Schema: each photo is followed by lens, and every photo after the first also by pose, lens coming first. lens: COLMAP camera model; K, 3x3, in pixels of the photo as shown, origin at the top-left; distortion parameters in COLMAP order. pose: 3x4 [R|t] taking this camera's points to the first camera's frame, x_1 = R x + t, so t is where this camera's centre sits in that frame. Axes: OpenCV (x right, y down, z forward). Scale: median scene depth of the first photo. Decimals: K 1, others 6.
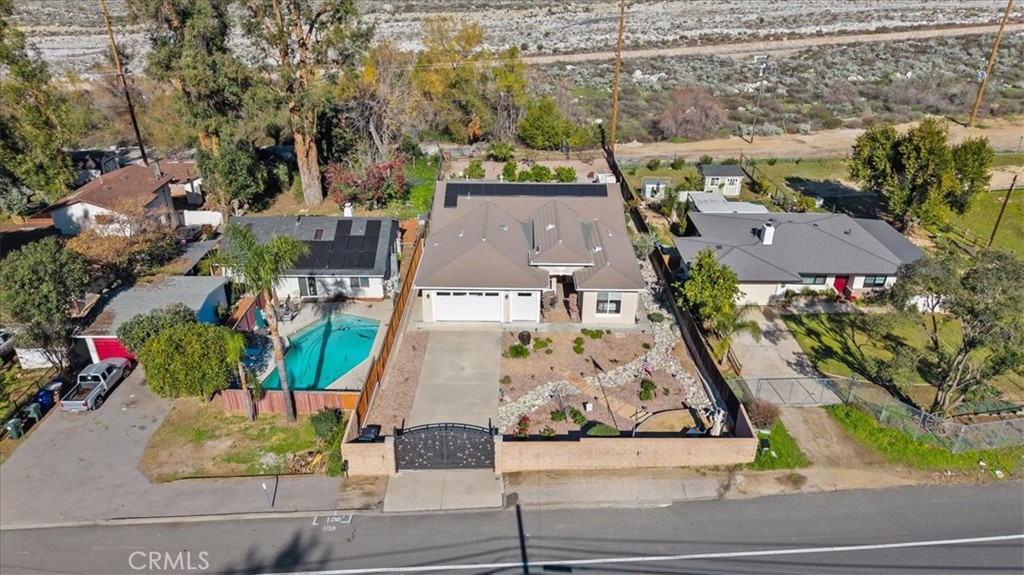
lens RADIAL K [[680.3, 0, 511.2], [0, 680.3, 287.0], [0, 0, 1]] dist [0.000611, -0.003698]
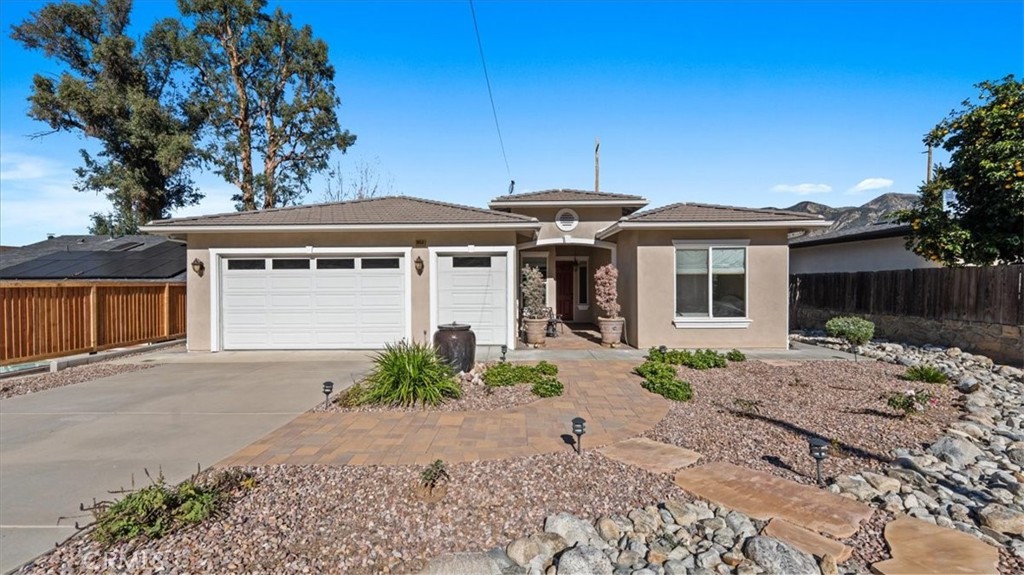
lens RADIAL K [[415.7, 0, 516.7], [0, 415.7, 286.5], [0, 0, 1]] dist [-0.002907, 0.000161]
pose [[0.999971, -0.007631, 0.000842, 0.042831], [0.007235, 0.899995, -0.435841, 0.117060], [0.002568, 0.435834, 0.900023, 0.804679]]
